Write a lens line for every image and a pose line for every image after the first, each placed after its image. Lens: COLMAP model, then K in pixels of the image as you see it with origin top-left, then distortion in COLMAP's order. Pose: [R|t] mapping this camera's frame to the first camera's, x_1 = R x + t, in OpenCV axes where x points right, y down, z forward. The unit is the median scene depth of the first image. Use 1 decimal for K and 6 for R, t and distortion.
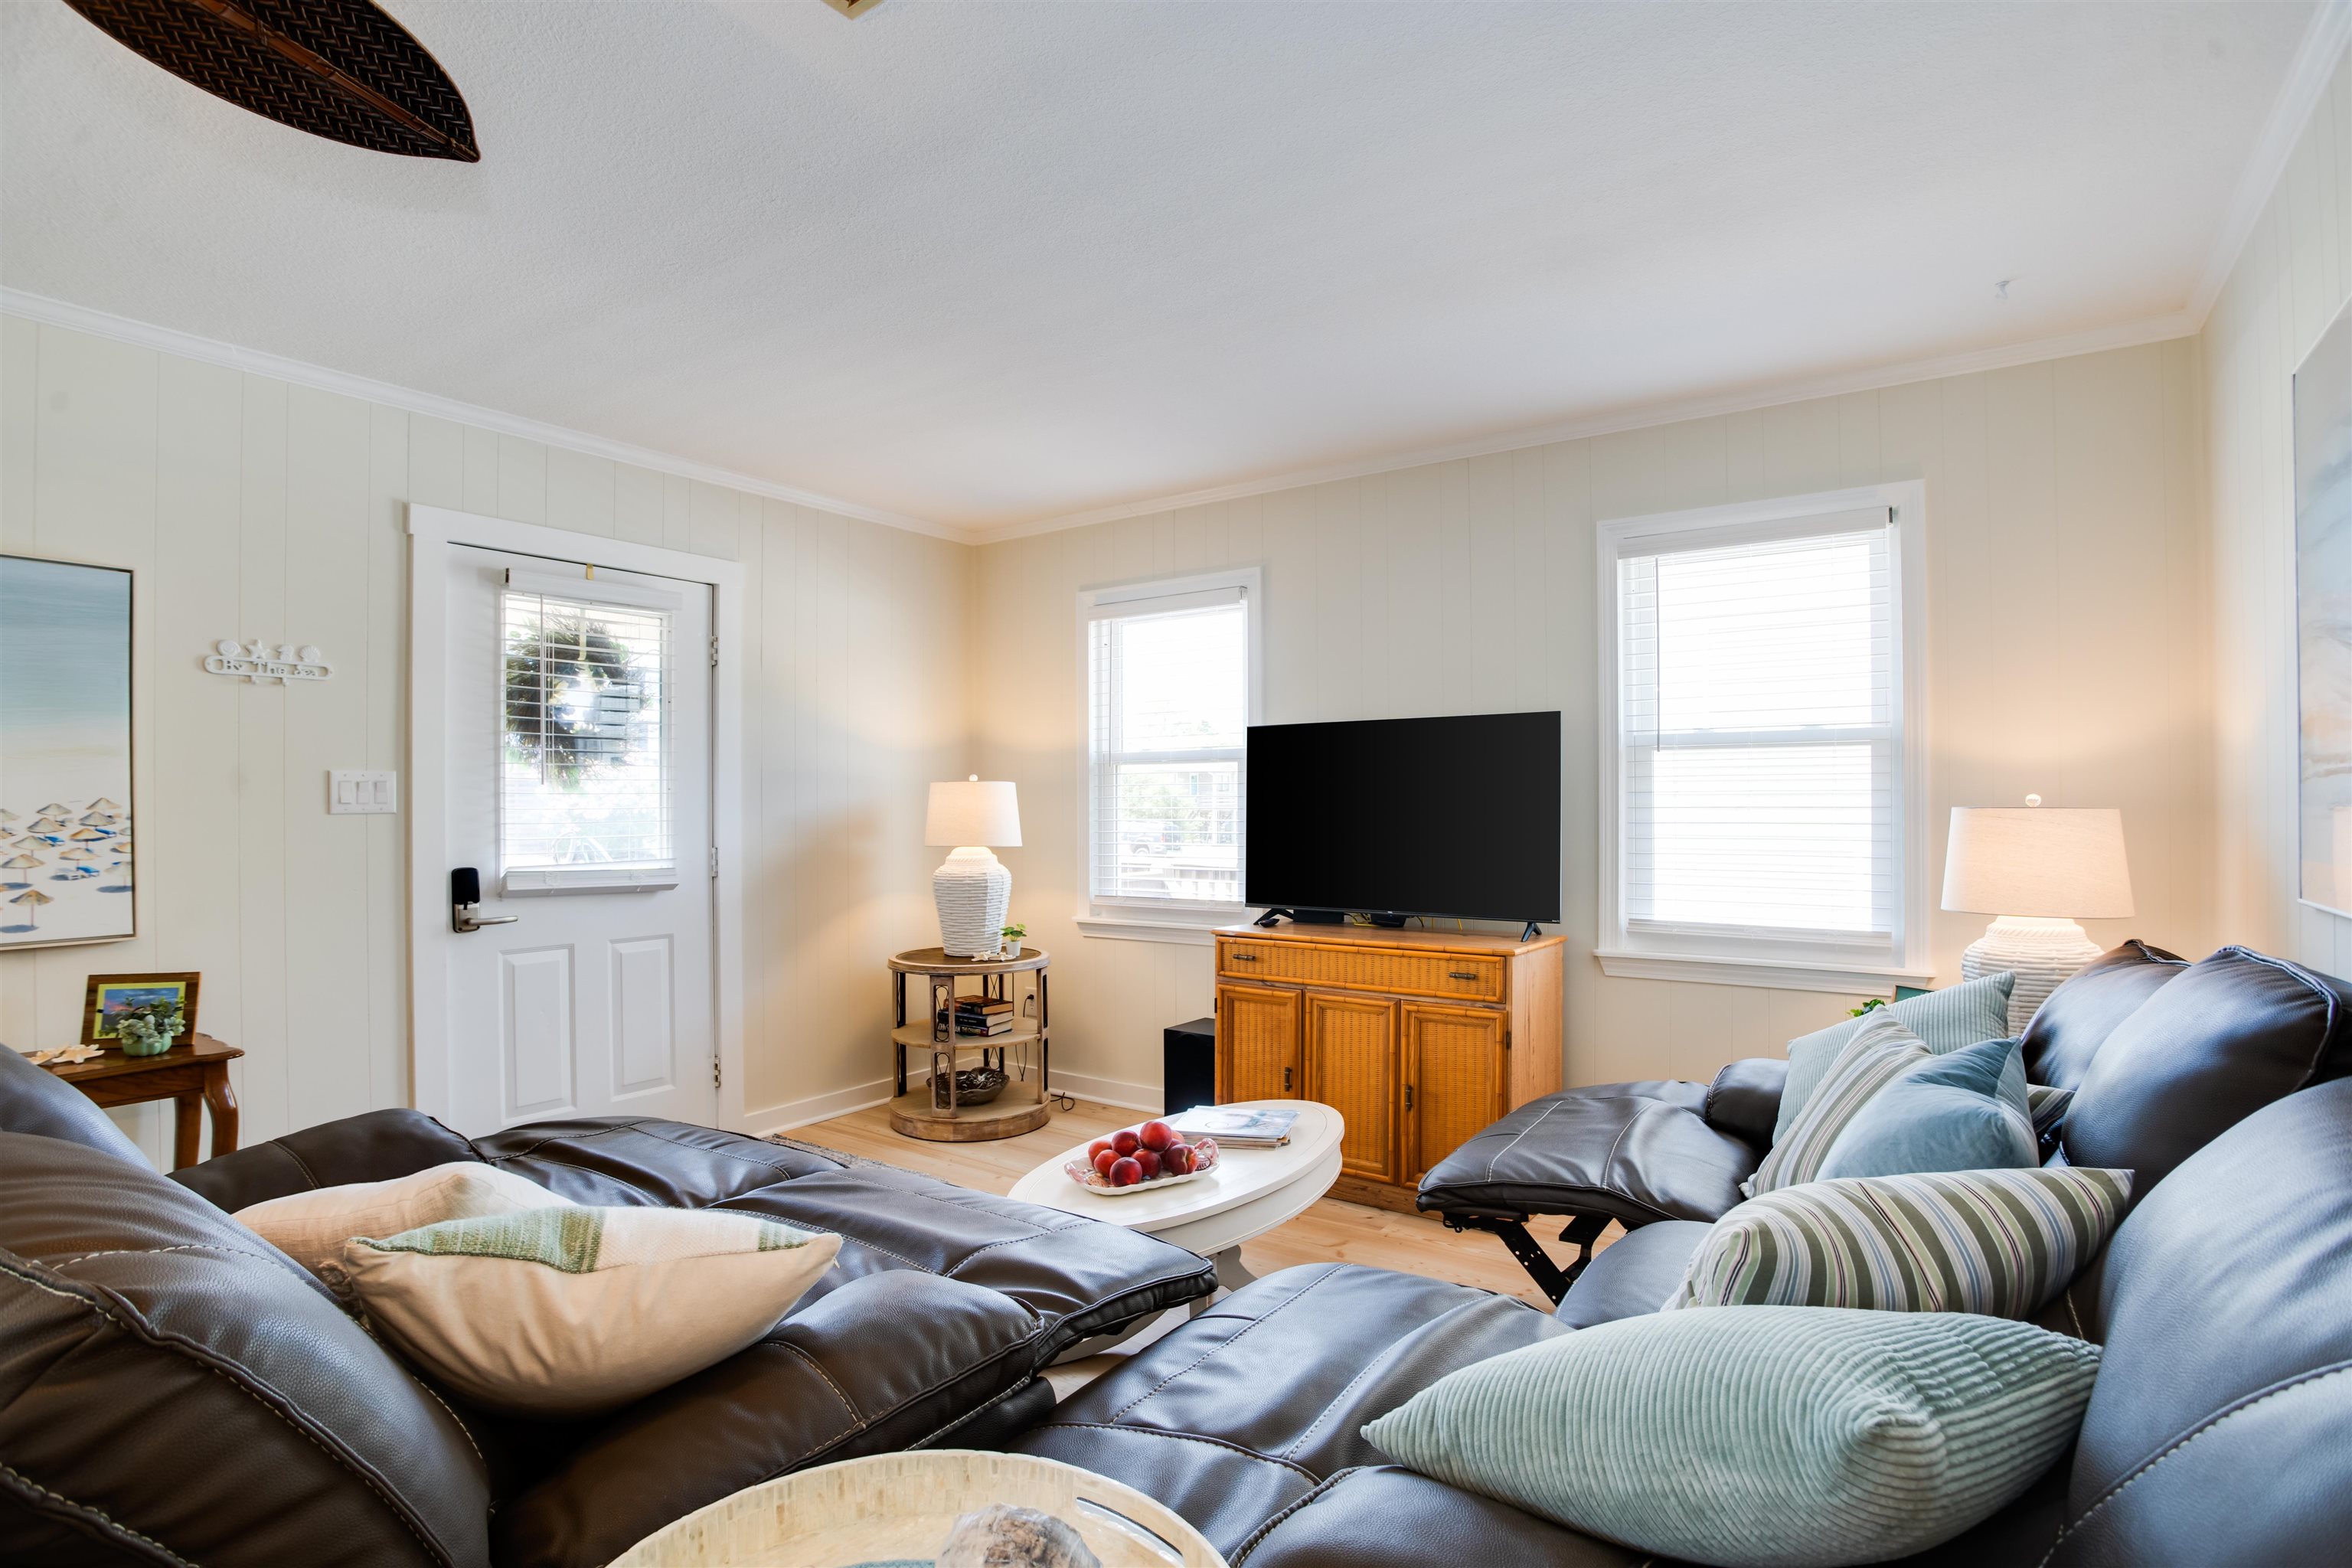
lens RADIAL K [[1148.7, 0, 1168.6], [0, 1148.7, 802.7], [0, 0, 1]] dist [-0.070625, 0.024124]
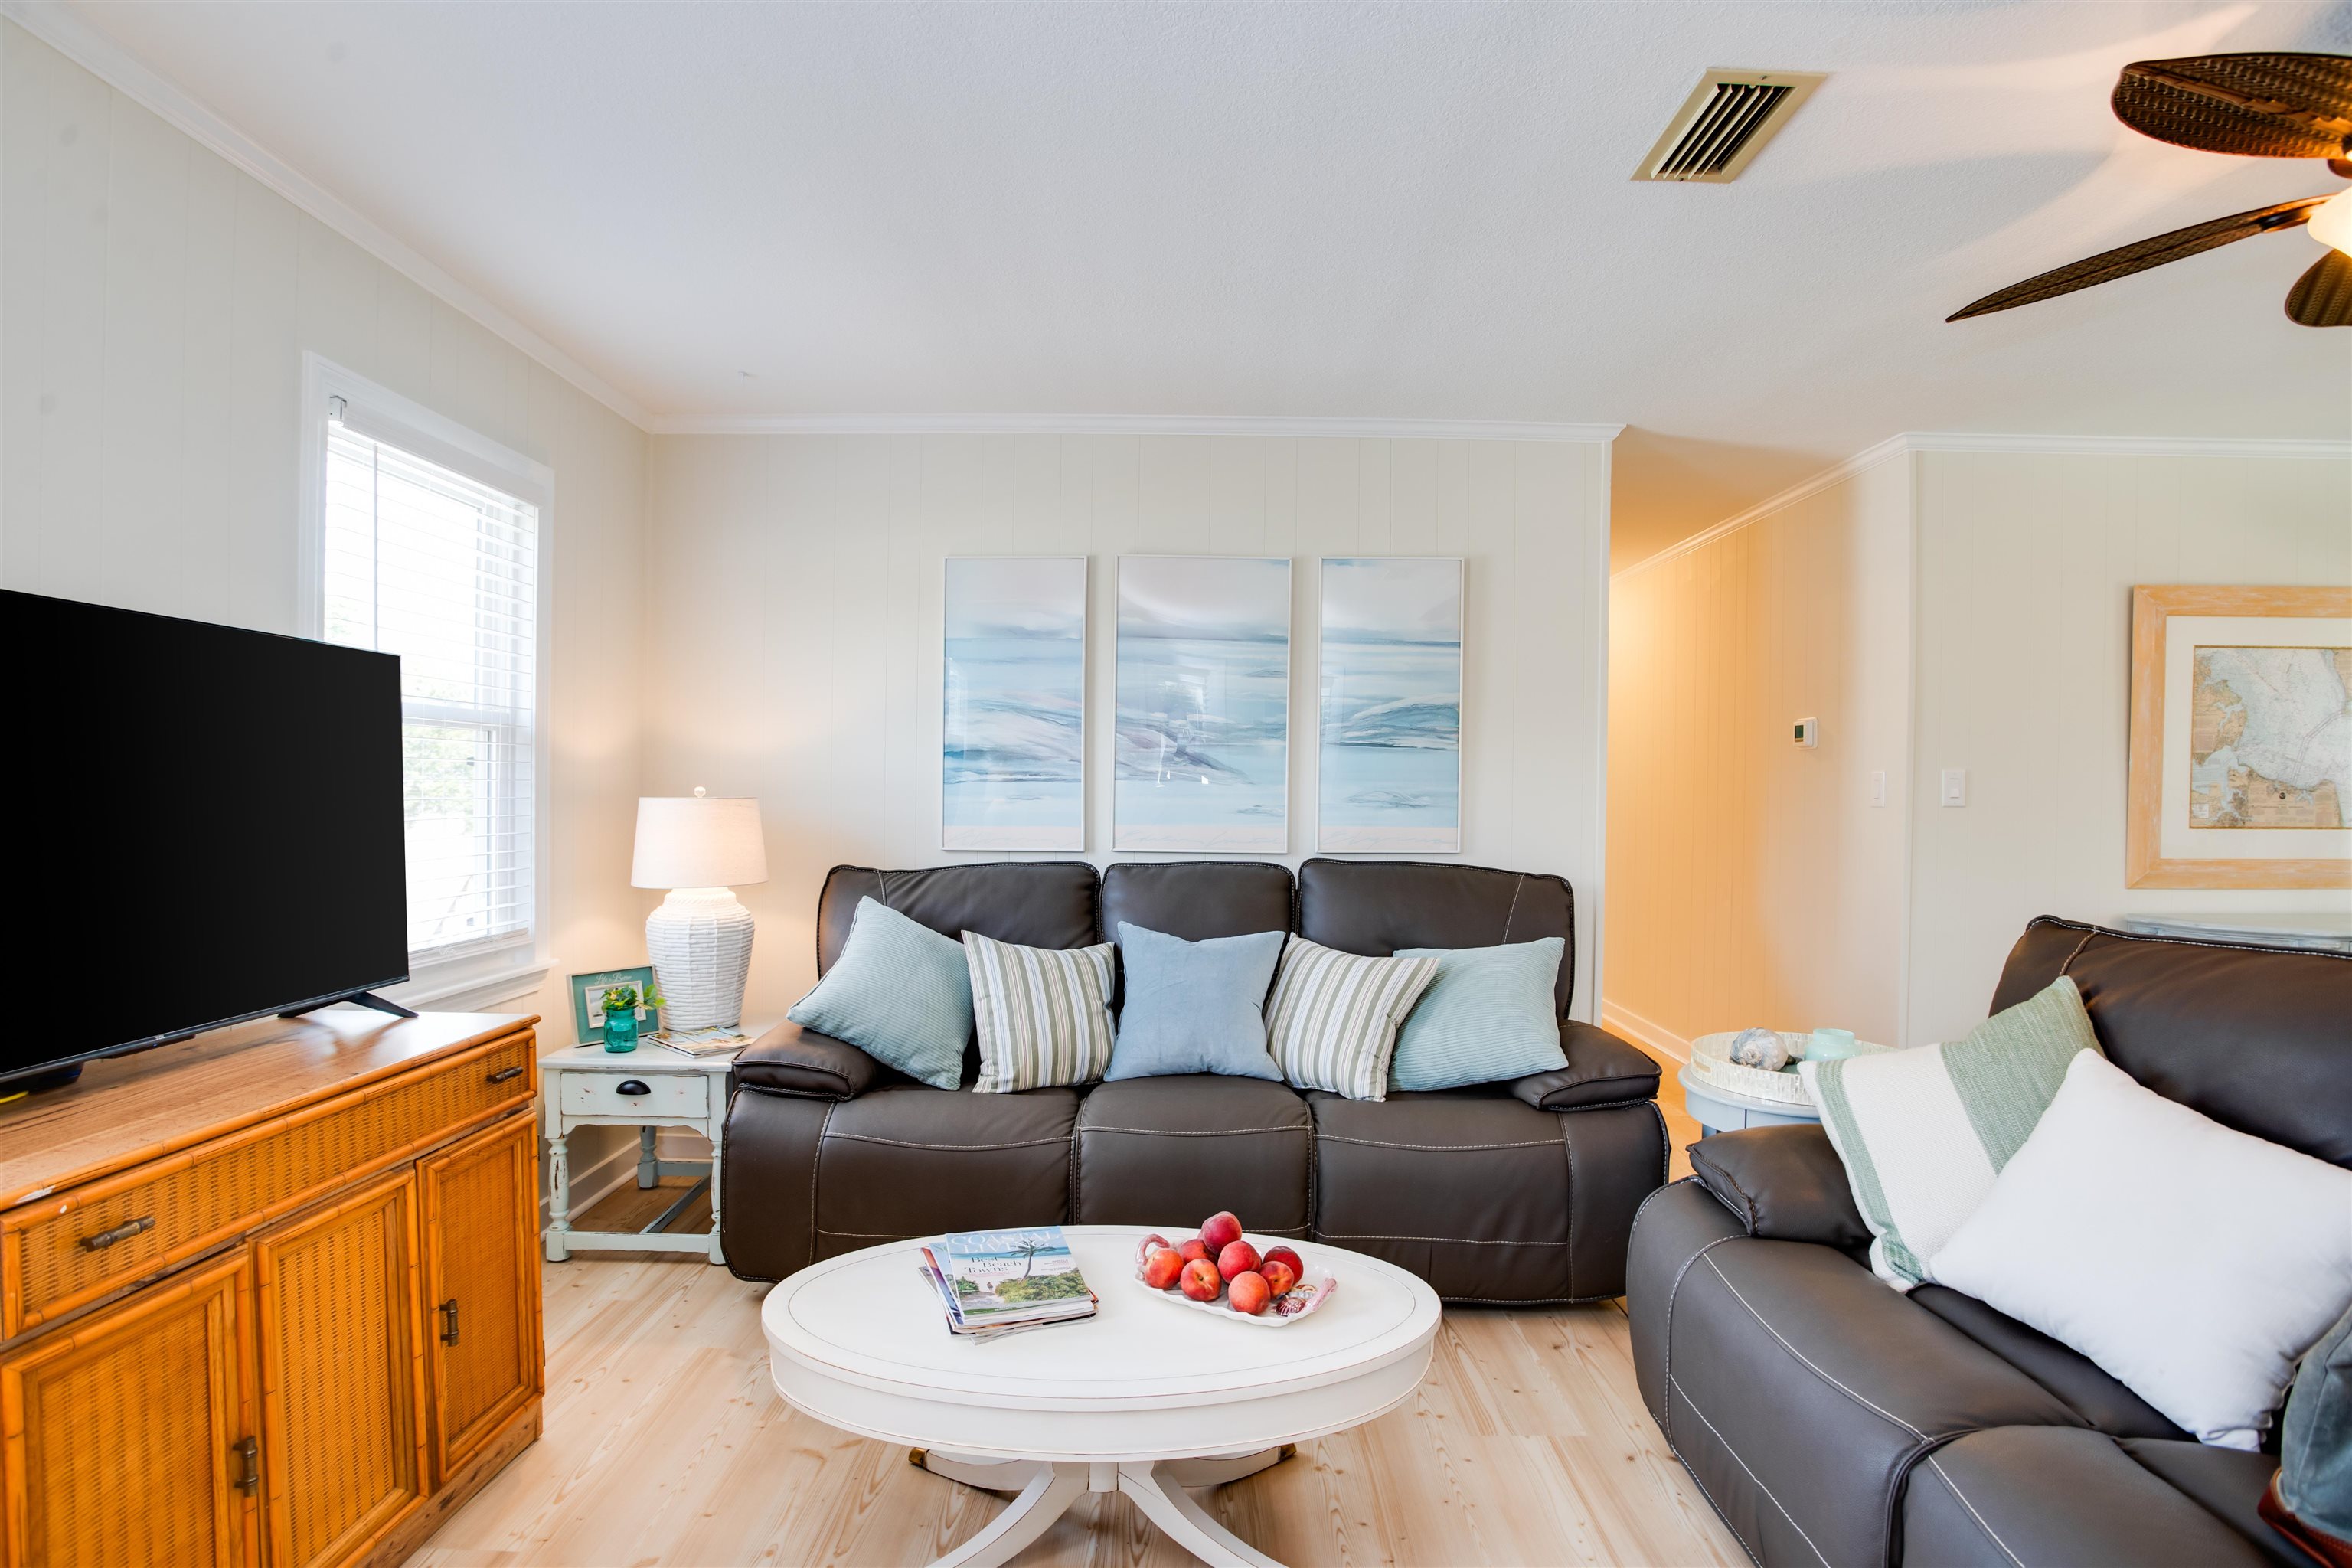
lens RADIAL K [[1164.7, 0, 1184.4], [0, 1164.7, 791.8], [0, 0, 1]] dist [-0.061389, 0.016741]
pose [[-0.570138, -0.007319, 0.821516, -0.406052], [-0.008586, 0.999959, 0.002949, -0.006911], [-0.821504, -0.005372, -0.570178, 0.923749]]
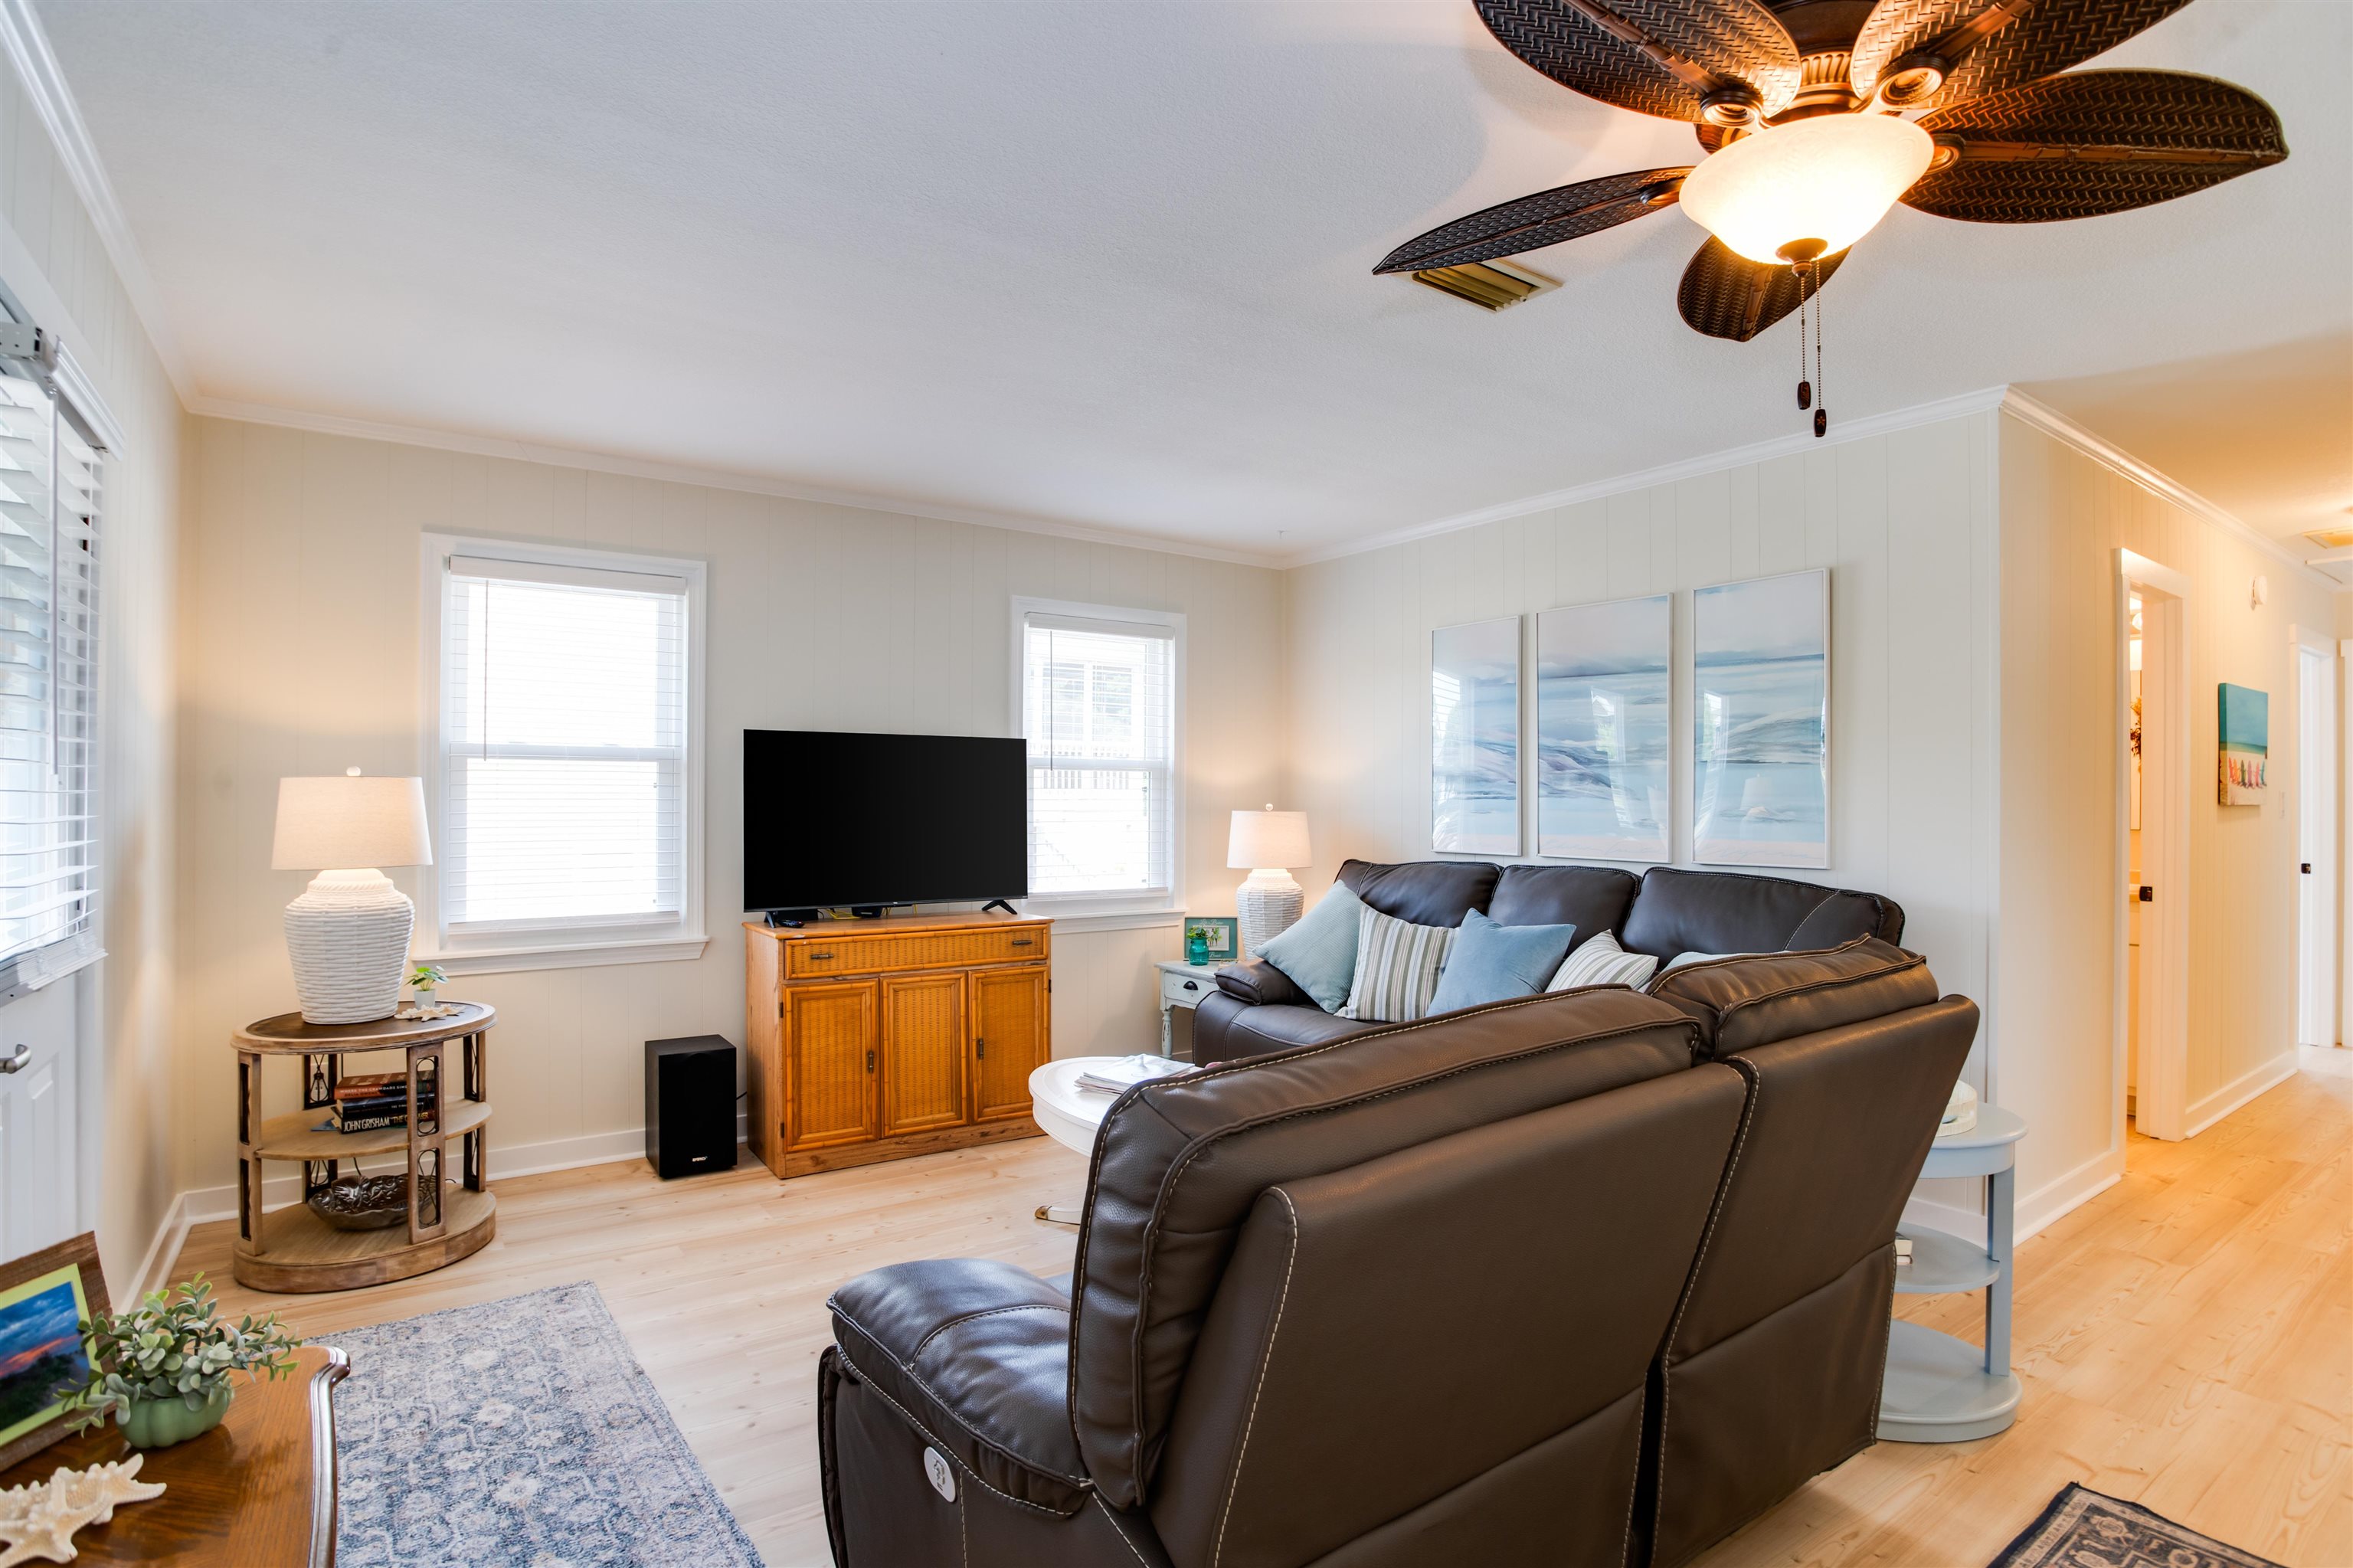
lens RADIAL K [[1176.0, 0, 1179.7], [0, 1176.0, 789.2], [0, 0, 1]] dist [-0.072944, 0.031165]
pose [[0.332812, 0.012269, 0.942913, -0.821472], [-0.005760, 0.999923, -0.010977, -0.006901], [-0.942976, -0.001778, 0.332857, 0.344026]]
